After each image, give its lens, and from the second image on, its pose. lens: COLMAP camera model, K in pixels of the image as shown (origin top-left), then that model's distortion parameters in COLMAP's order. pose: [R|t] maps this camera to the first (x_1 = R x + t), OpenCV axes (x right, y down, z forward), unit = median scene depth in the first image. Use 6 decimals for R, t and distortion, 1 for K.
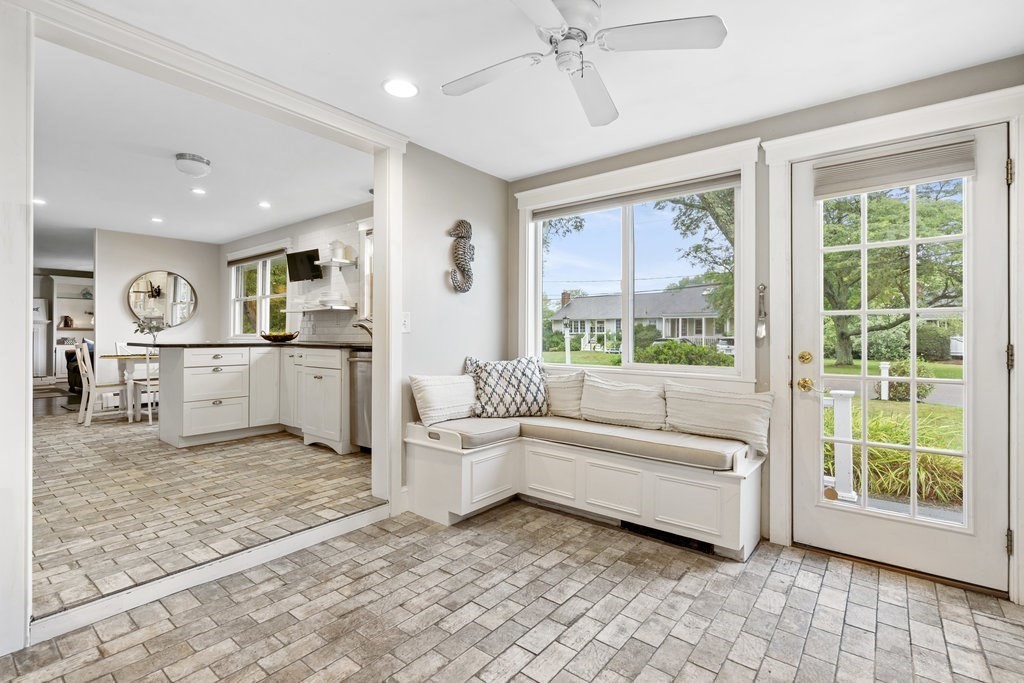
lens RADIAL K [[472.3, 0, 516.6], [0, 472.3, 335.0], [0, 0, 1]] dist [-0.005594, 0.002327]
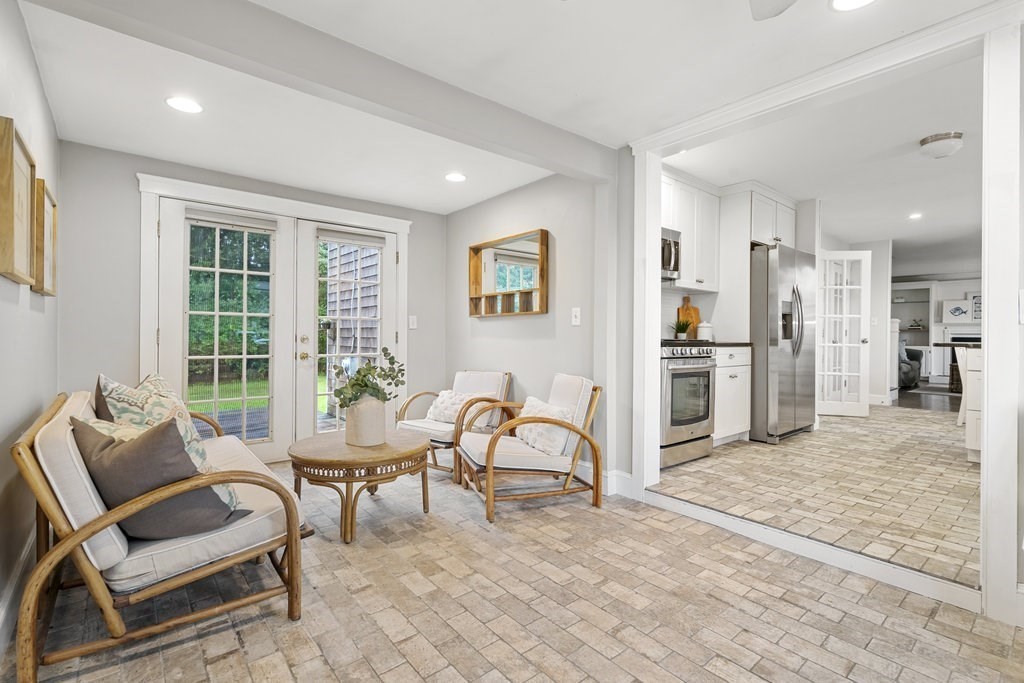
lens RADIAL K [[472.3, 0, 514.0], [0, 472.3, 335.4], [0, 0, 1]] dist [-0.005594, 0.002327]
pose [[-0.209292, -0.001655, -0.977852, 0.432003], [-0.006525, 0.999979, -0.000296, 0.012527], [0.977831, 0.006318, -0.209298, 0.457003]]
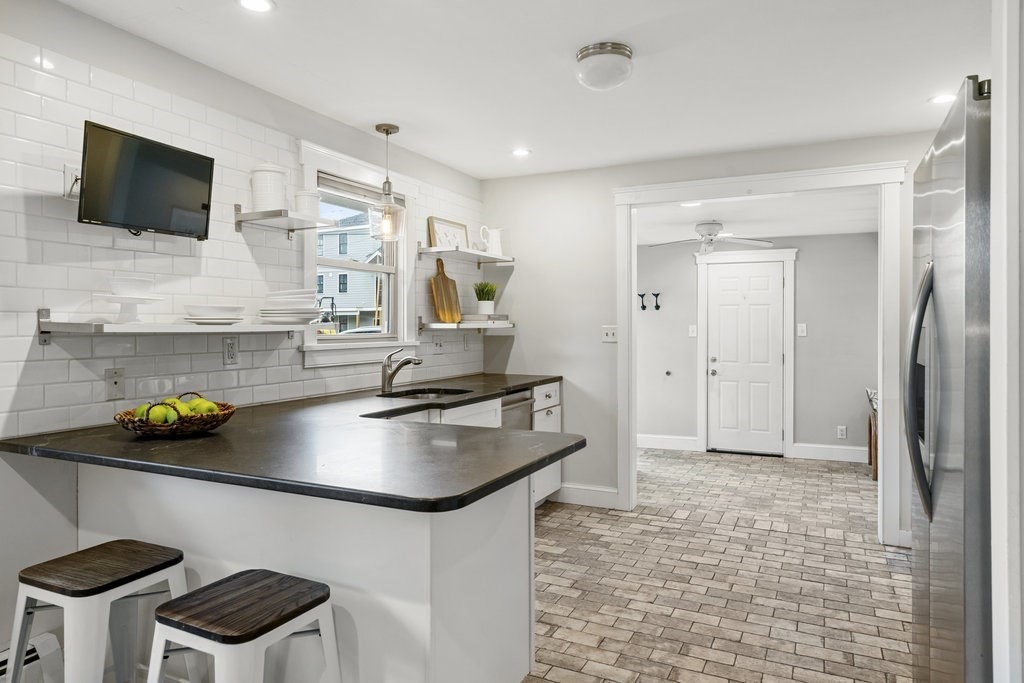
lens RADIAL K [[640.4, 0, 519.5], [0, 640.4, 332.5], [0, 0, 1]] dist [0.009769, 0.002150]
pose [[-0.214228, -0.016563, 0.976643, -1.589362], [-0.004831, 0.999862, 0.015897, -0.096981], [-0.976772, -0.001313, -0.214278, 1.458871]]
